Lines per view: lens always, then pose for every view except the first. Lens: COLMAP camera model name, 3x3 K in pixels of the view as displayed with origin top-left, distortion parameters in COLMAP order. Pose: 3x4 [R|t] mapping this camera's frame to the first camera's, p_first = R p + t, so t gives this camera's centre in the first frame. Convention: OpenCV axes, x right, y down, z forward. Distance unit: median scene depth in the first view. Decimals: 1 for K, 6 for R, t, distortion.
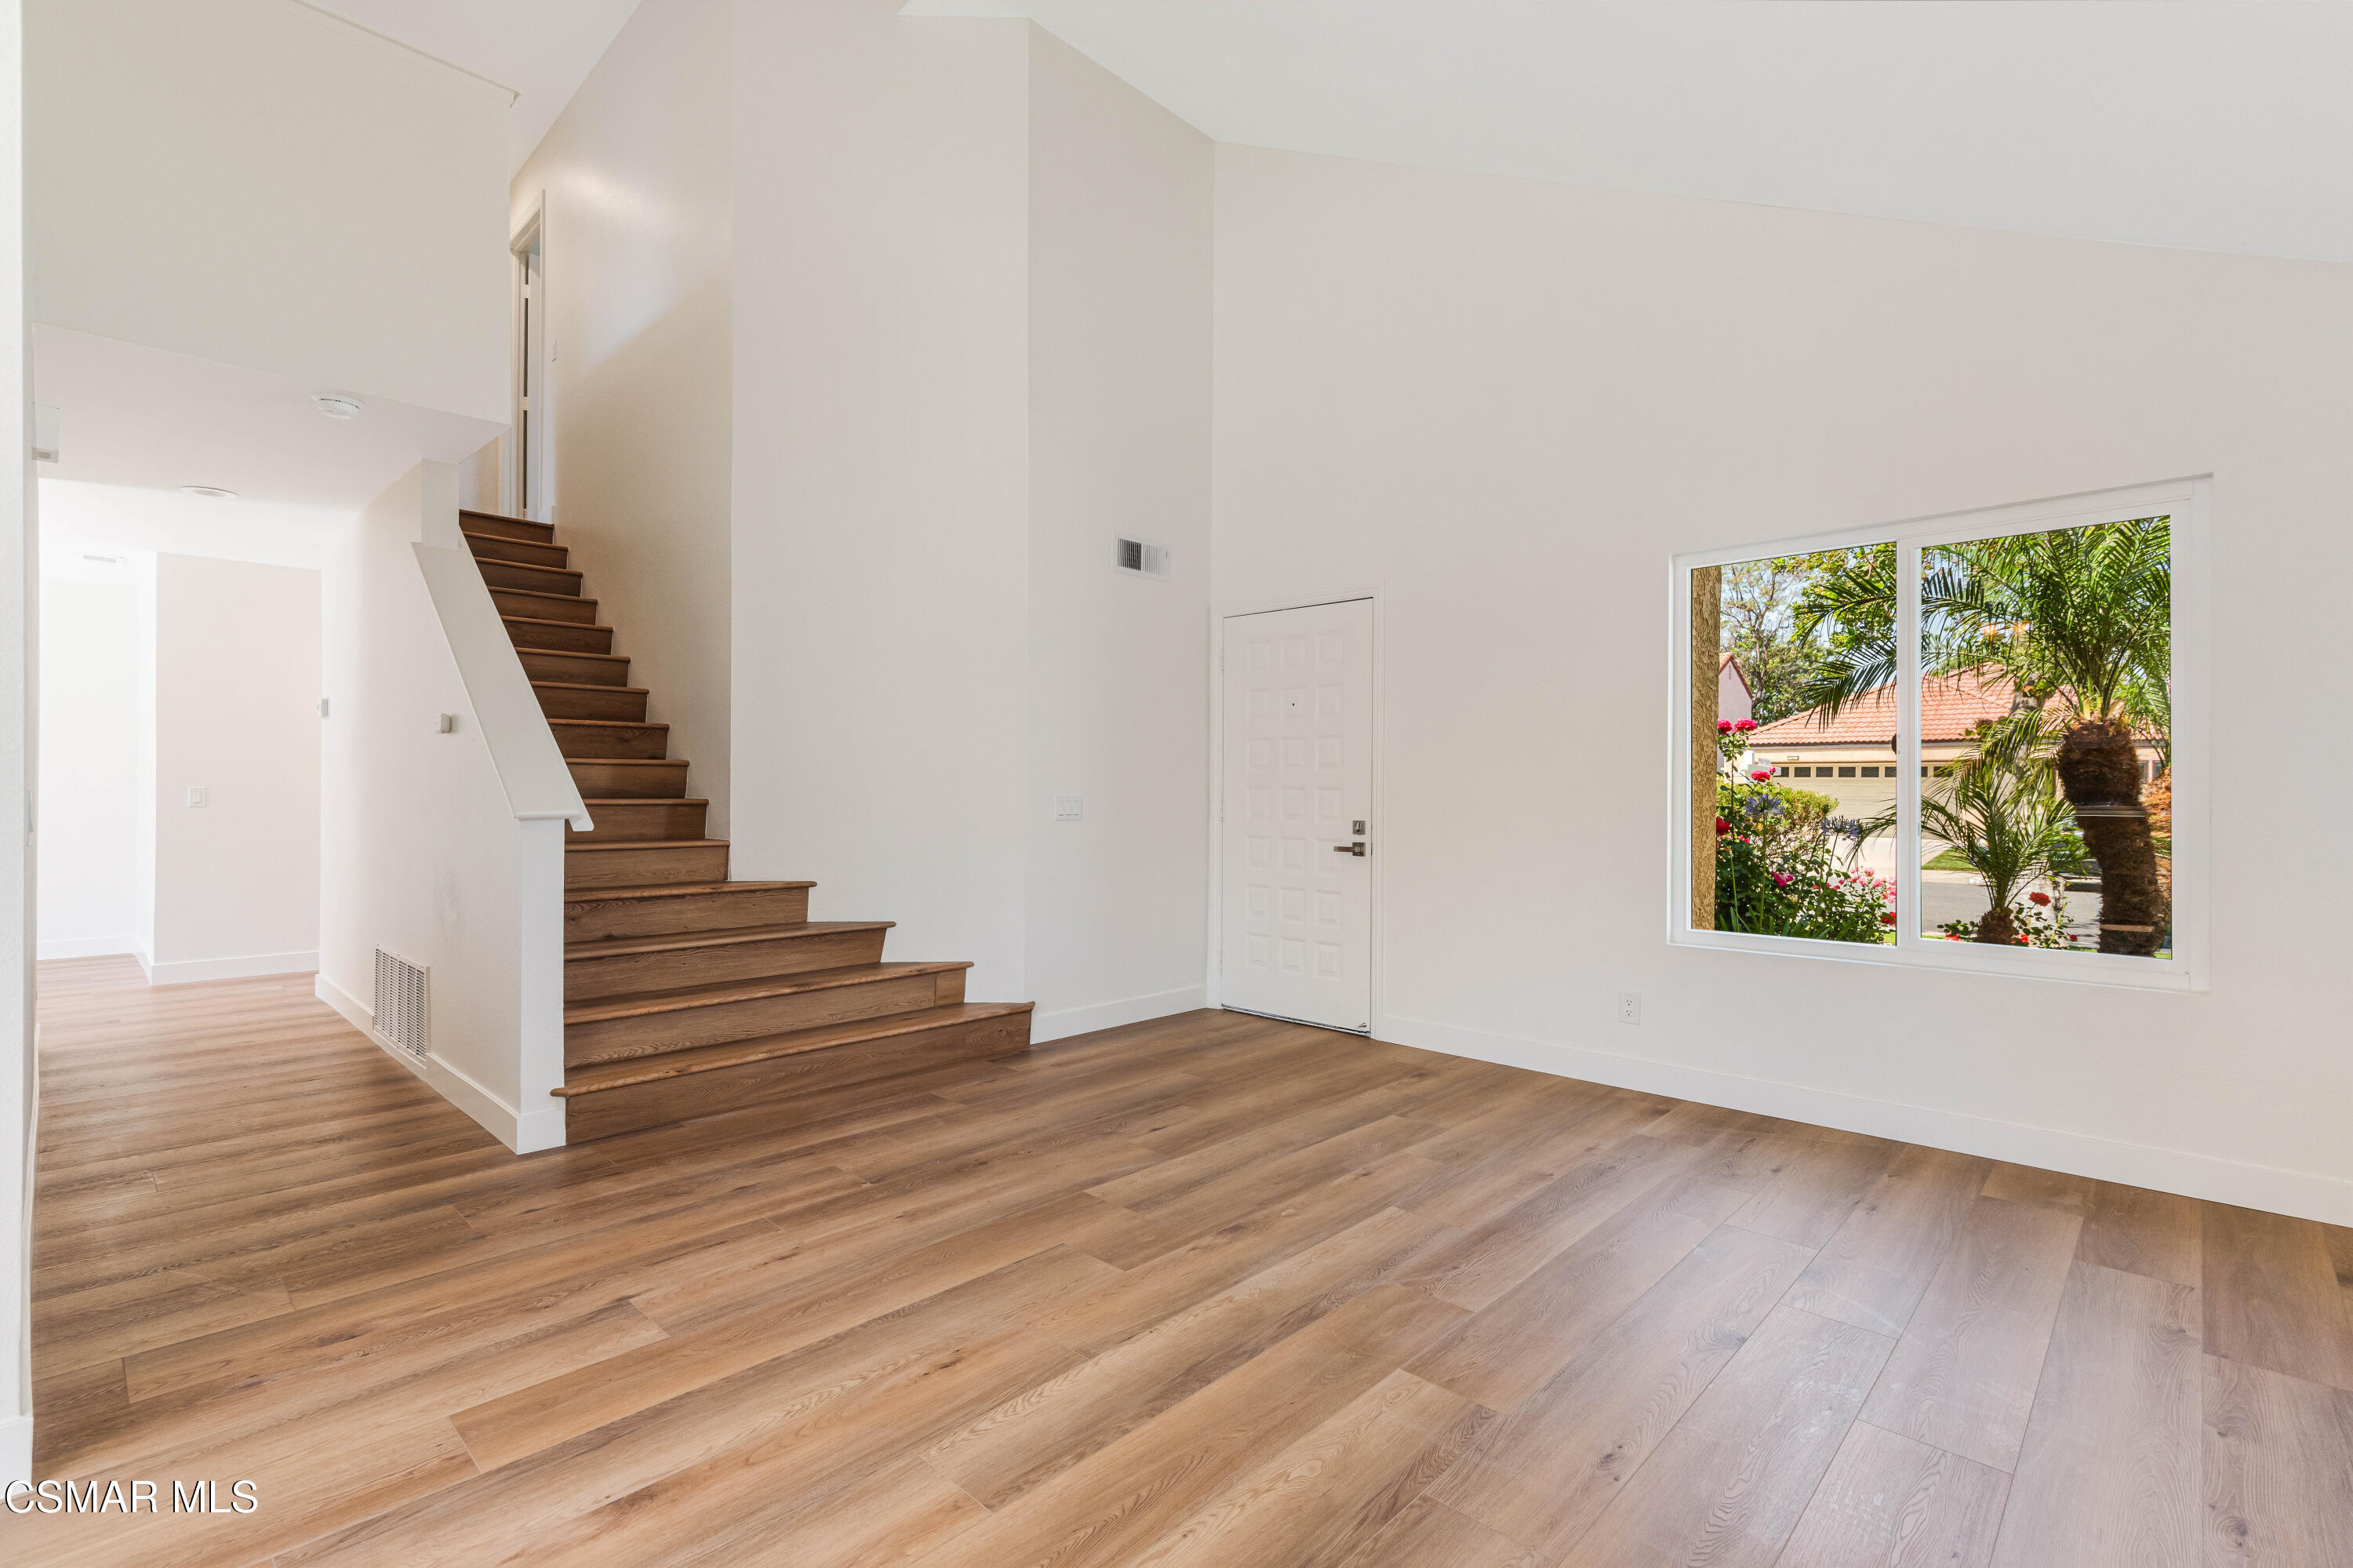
lens RADIAL K [[1060.3, 0, 1171.6], [0, 1060.3, 789.1], [0, 0, 1]] dist [0.002619, 0.000670]
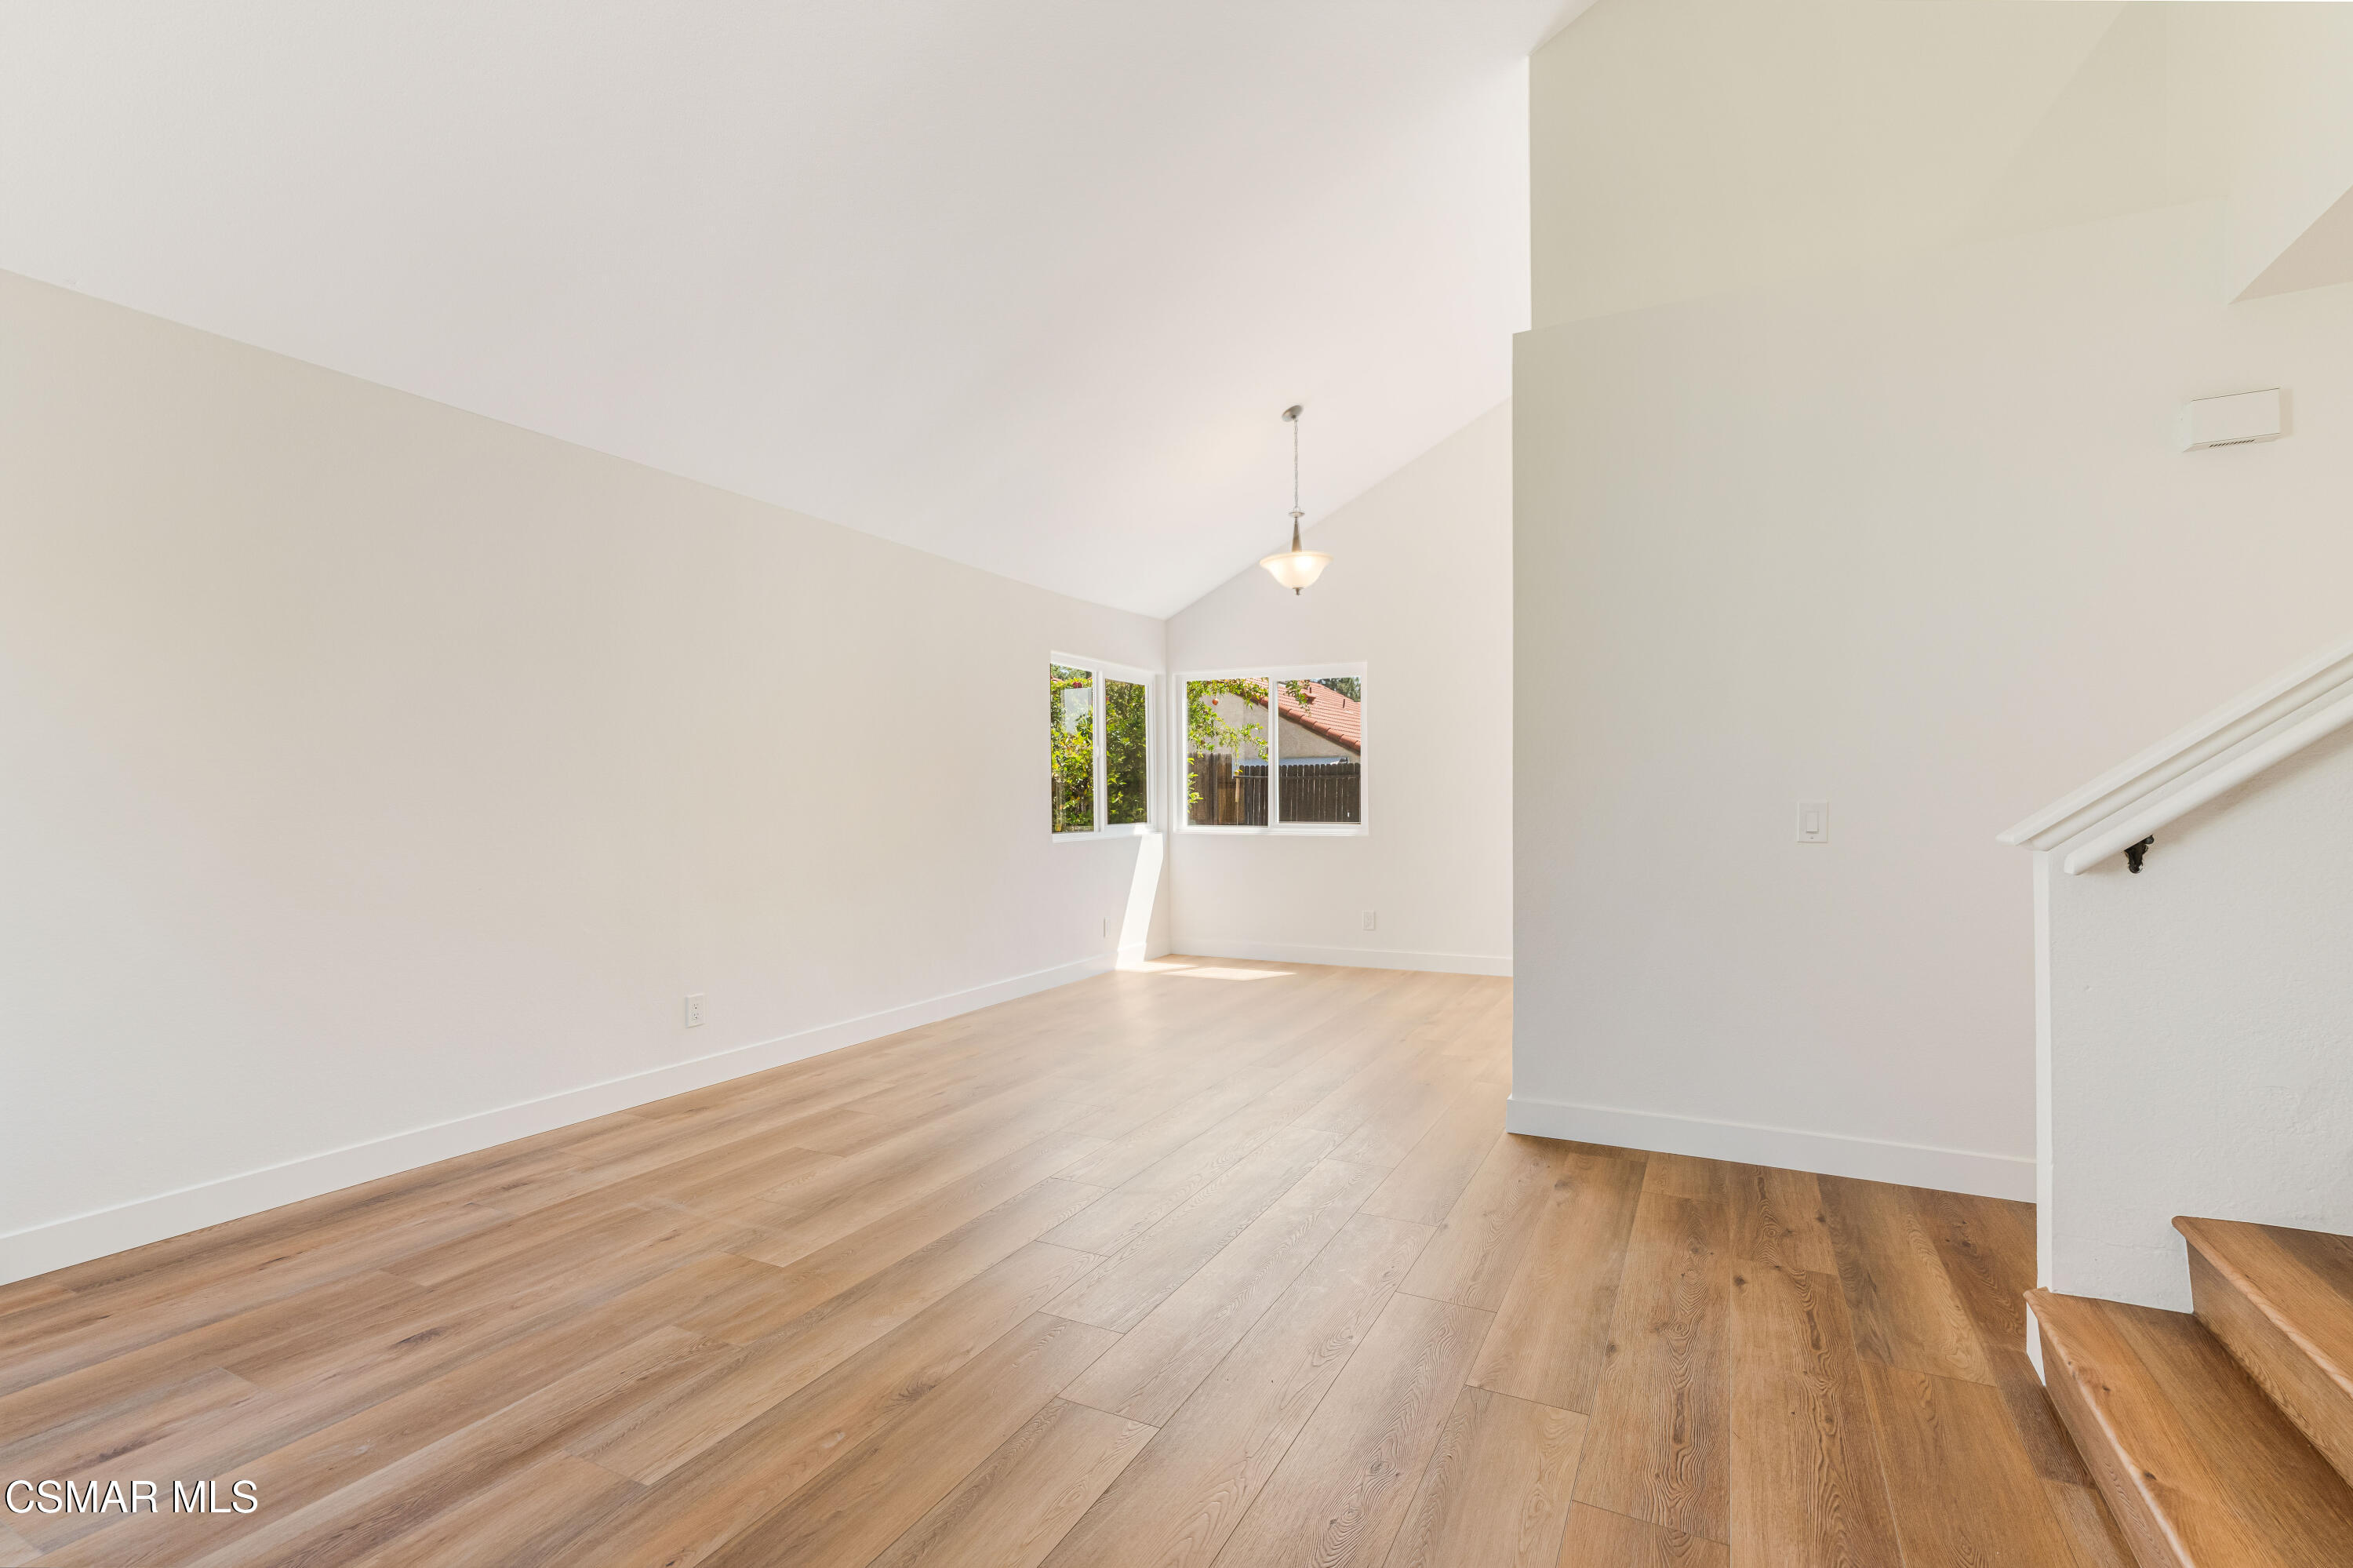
lens RADIAL K [[1081.4, 0, 1172.8], [0, 1081.4, 792.5], [0, 0, 1]] dist [0.000008, 0.000190]
pose [[-0.959747, -0.004052, -0.280836, 0.078871], [-0.002305, 0.999976, -0.006551, 0.000630], [0.280855, -0.005640, -0.959734, 1.376250]]
